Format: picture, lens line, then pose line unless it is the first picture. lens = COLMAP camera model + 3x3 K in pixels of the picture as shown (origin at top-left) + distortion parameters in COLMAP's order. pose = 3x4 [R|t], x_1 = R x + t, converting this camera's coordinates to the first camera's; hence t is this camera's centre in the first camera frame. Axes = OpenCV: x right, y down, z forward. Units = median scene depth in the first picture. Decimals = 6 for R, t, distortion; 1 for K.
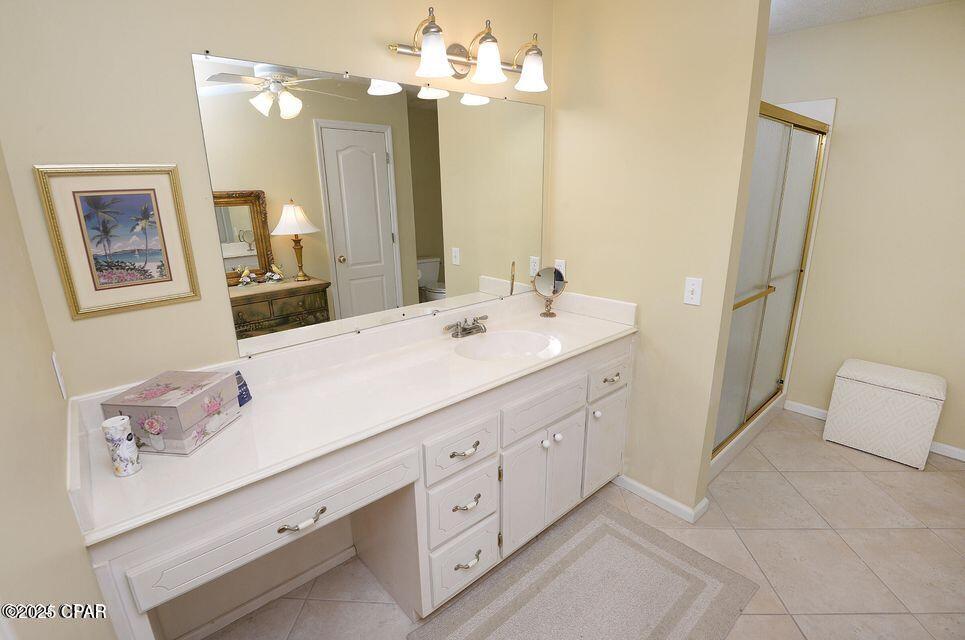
lens RADIAL K [[453.8, 0, 482.5], [0, 453.8, 320.0], [0, 0, 1]] dist [-0.000899, -0.000170]
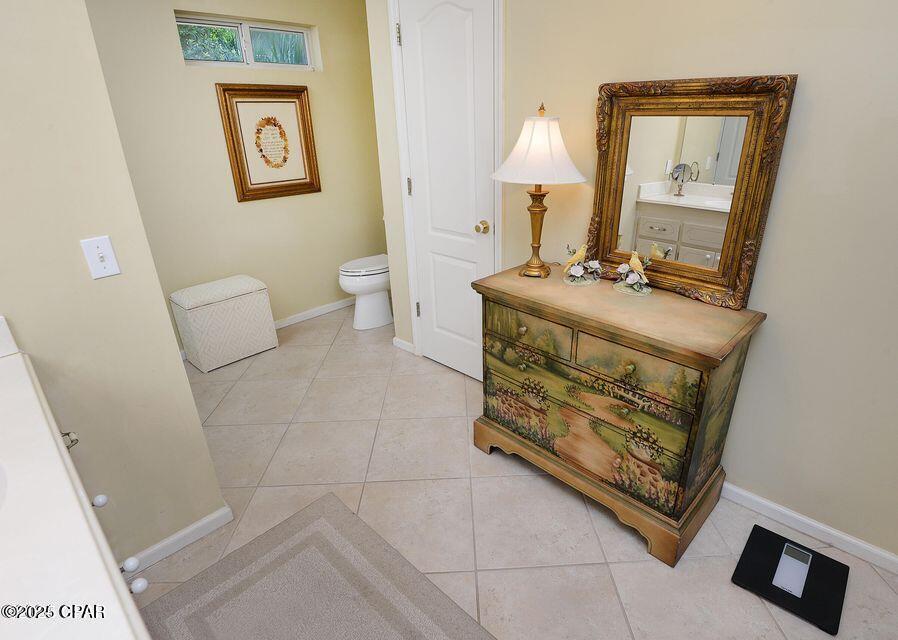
lens RADIAL K [[491.1, 0, 449.0], [0, 491.1, 320.0], [0, 0, 1]] dist [-0.000779, -0.000267]
pose [[-0.051771, -0.378296, 0.924236, -0.265714], [0.308850, 0.874041, 0.375051, -0.092102], [-0.949701, 0.304868, 0.071587, 0.464495]]
